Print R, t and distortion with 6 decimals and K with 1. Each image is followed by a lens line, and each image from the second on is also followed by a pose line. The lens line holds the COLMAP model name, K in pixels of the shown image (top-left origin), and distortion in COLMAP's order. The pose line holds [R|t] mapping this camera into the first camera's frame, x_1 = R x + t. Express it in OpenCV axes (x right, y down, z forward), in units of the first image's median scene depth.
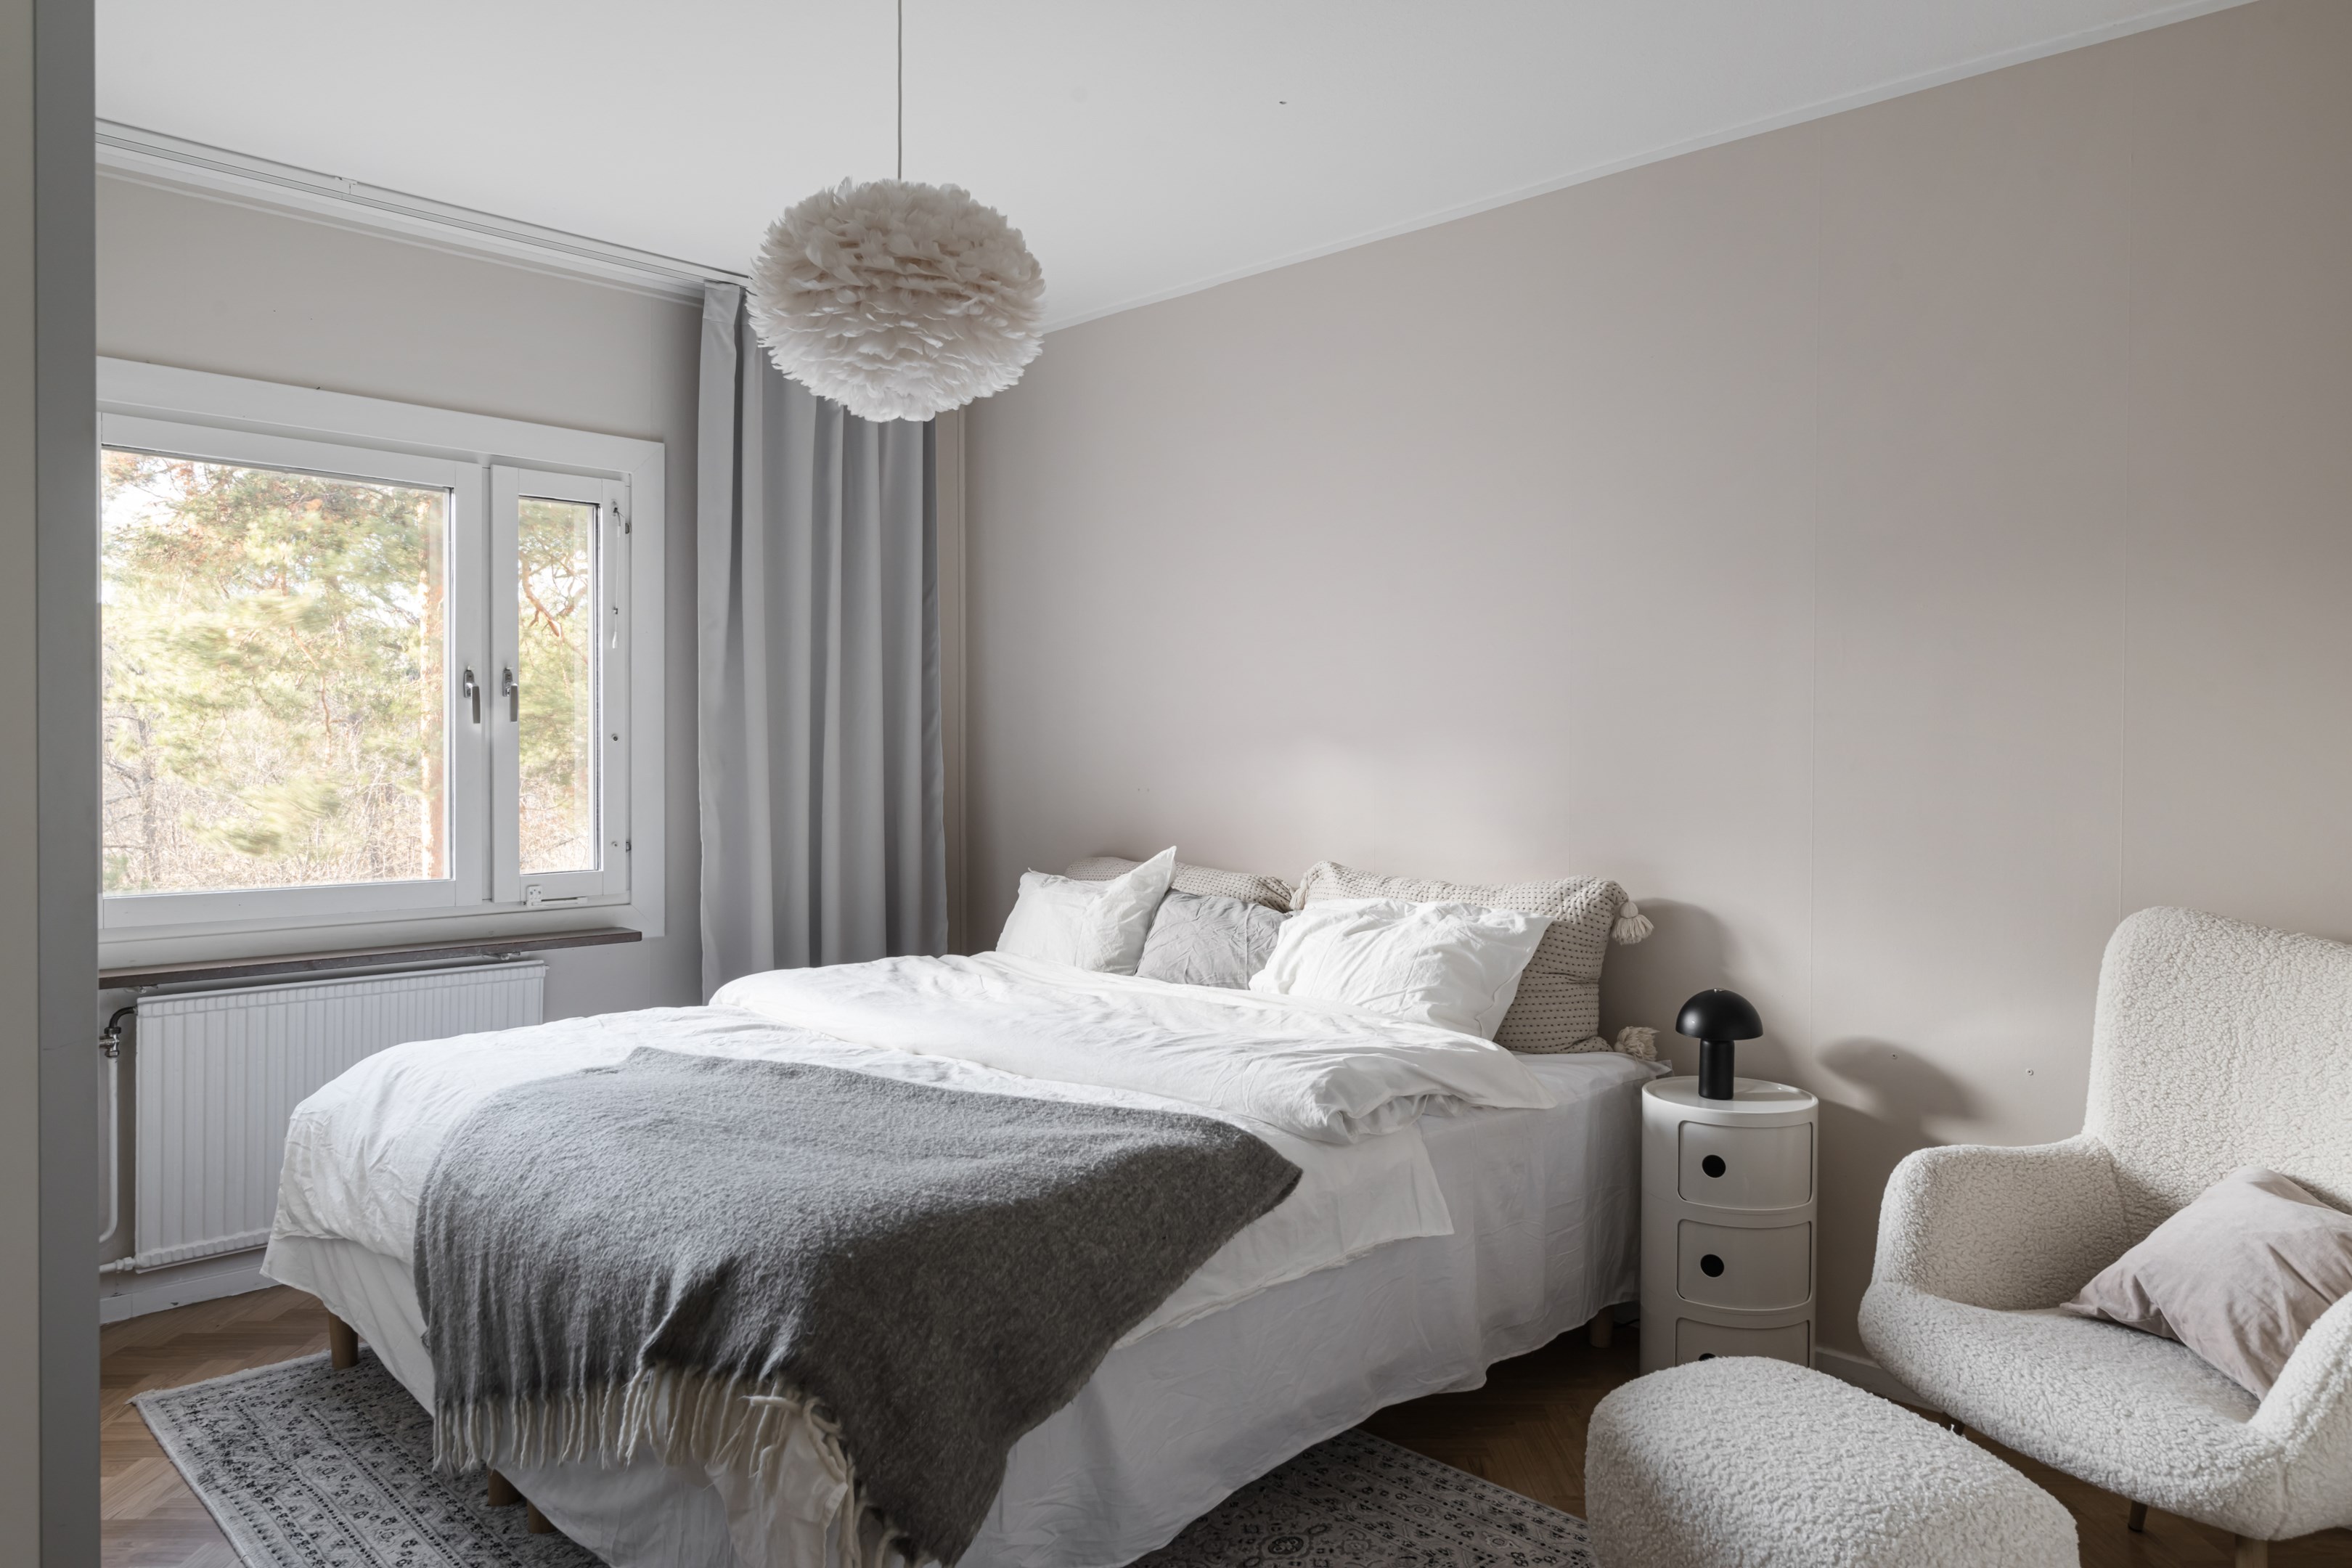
lens RADIAL K [[1562.7, 0, 1176.0], [0, 1562.7, 784.0], [0, 0, 1]] dist [-0.001543, -0.000429]
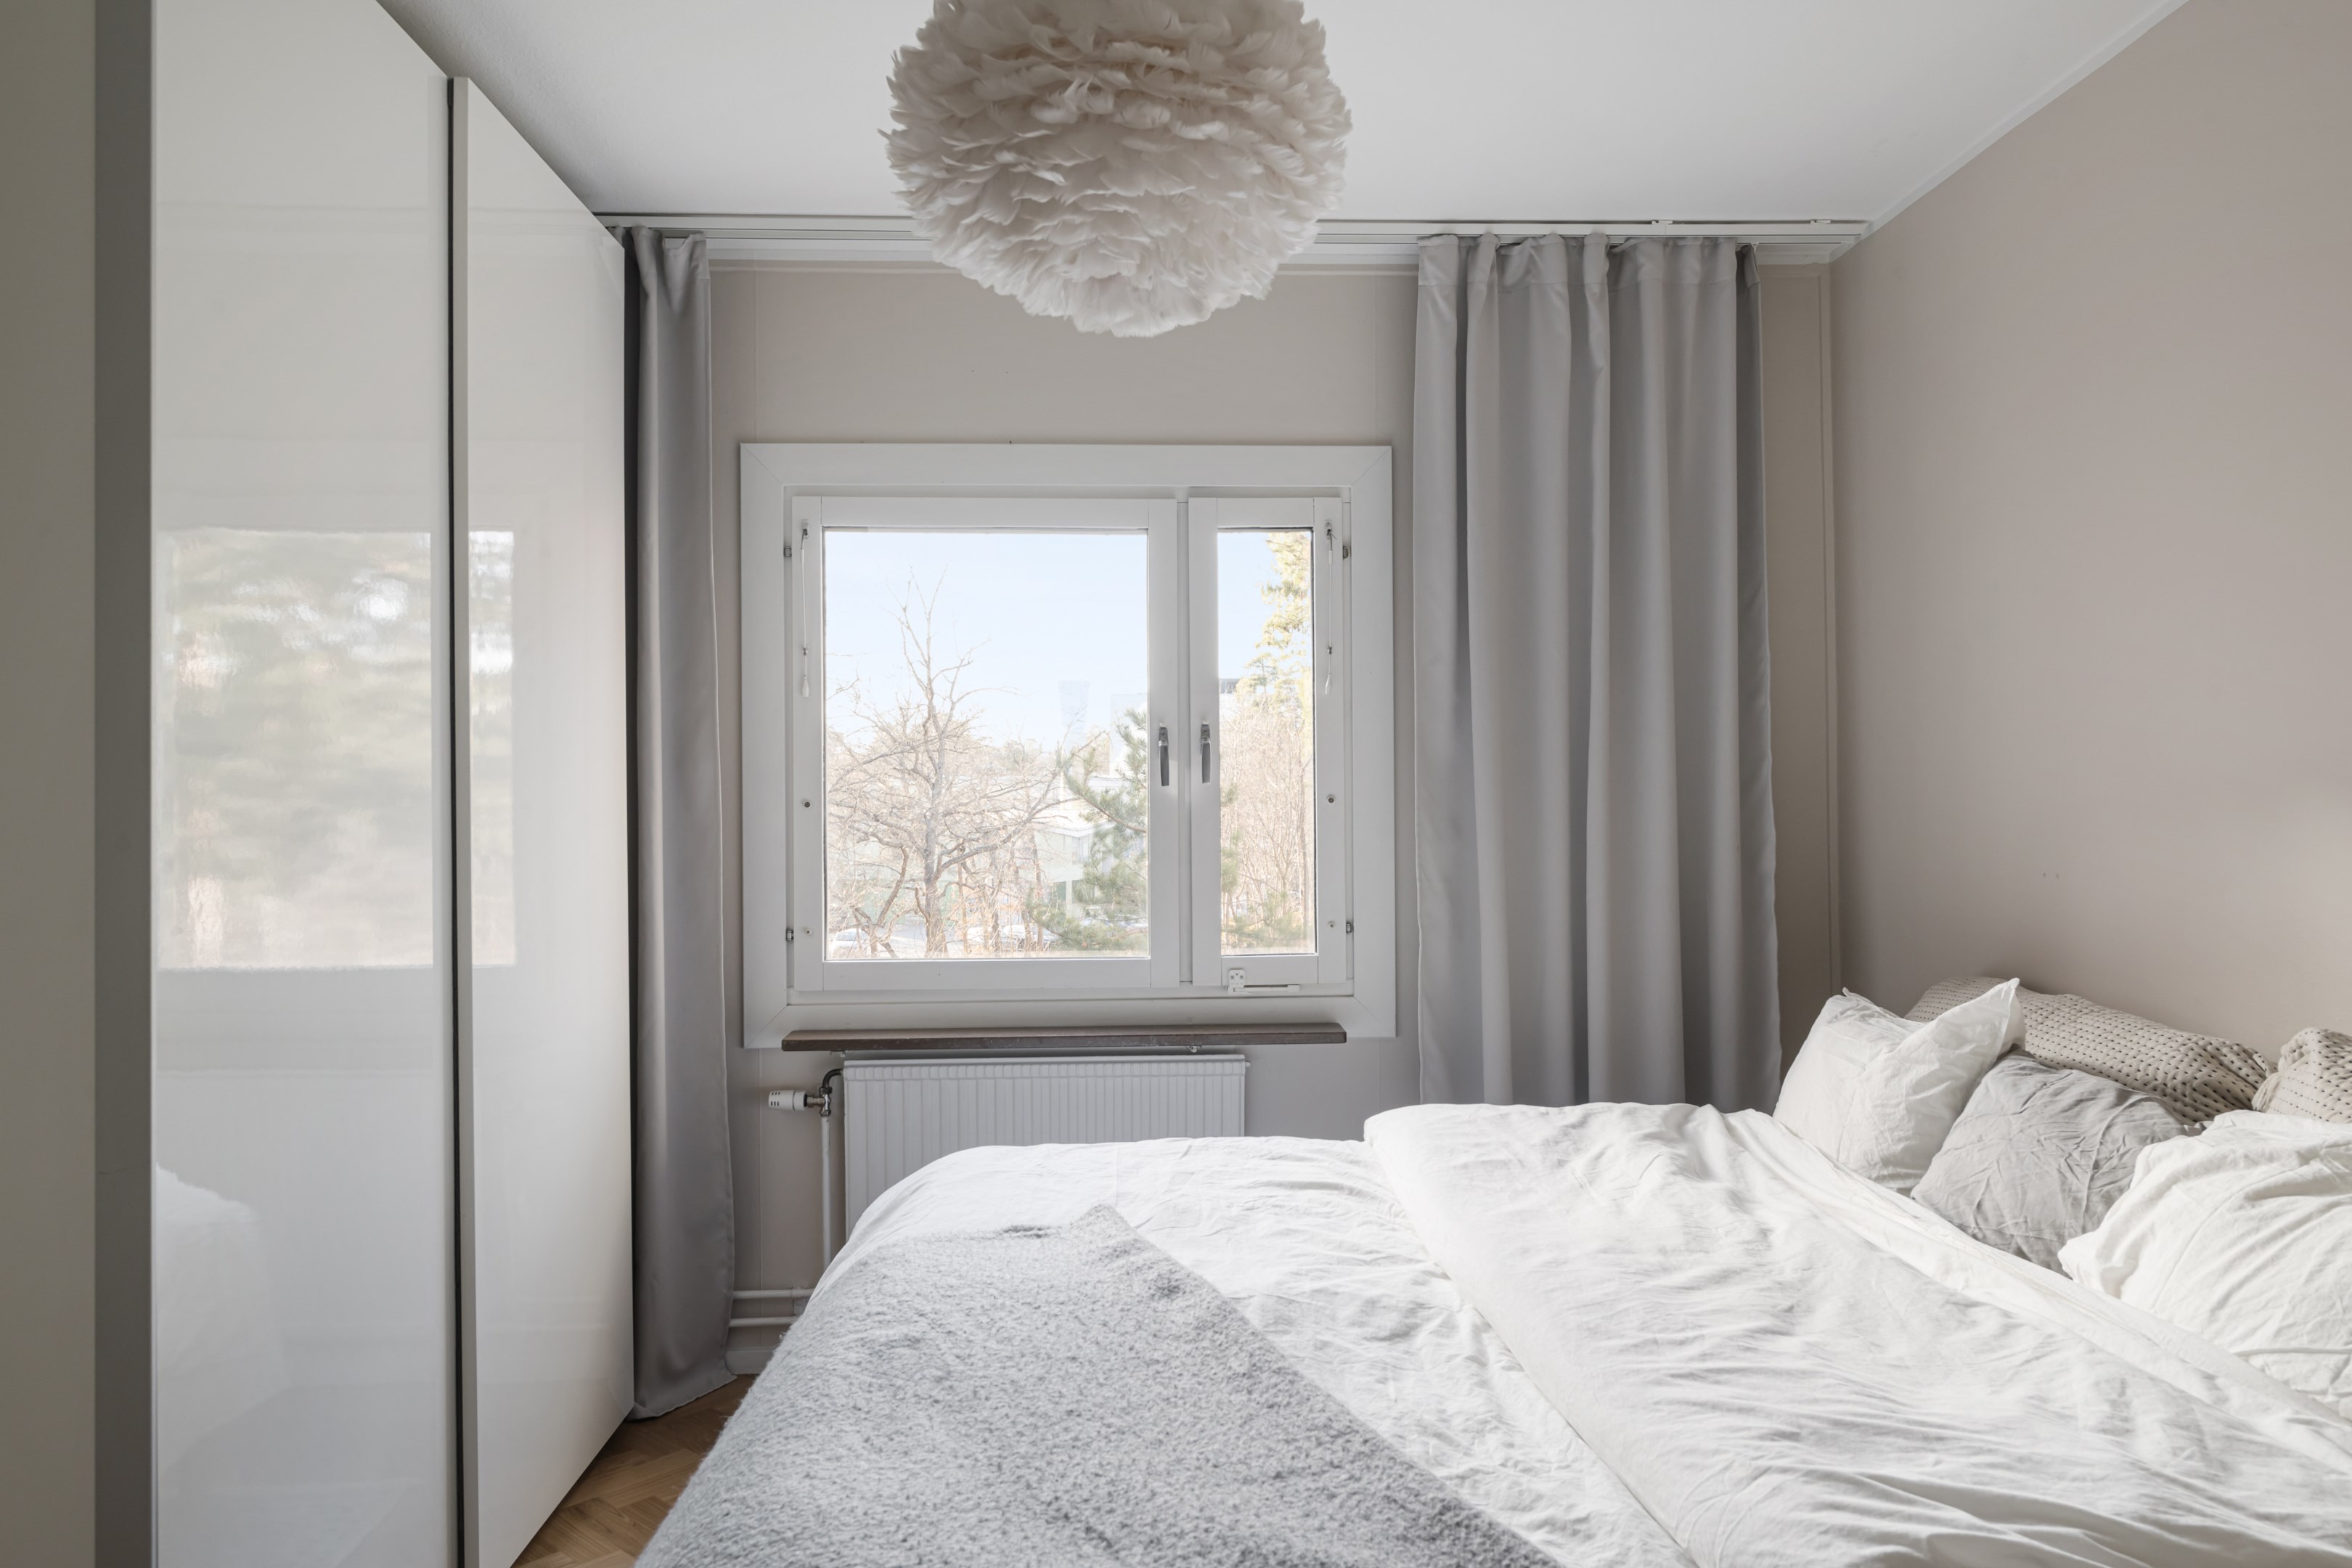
lens RADIAL K [[1562.7, 0, 1176.0], [0, 1562.7, 784.0], [0, 0, 1]] dist [-0.001543, -0.000429]
pose [[0.733970, -0.012615, -0.679065, 0.176229], [-0.004606, 0.999712, -0.023550, -0.019579], [0.679167, 0.020413, 0.733700, 0.358151]]
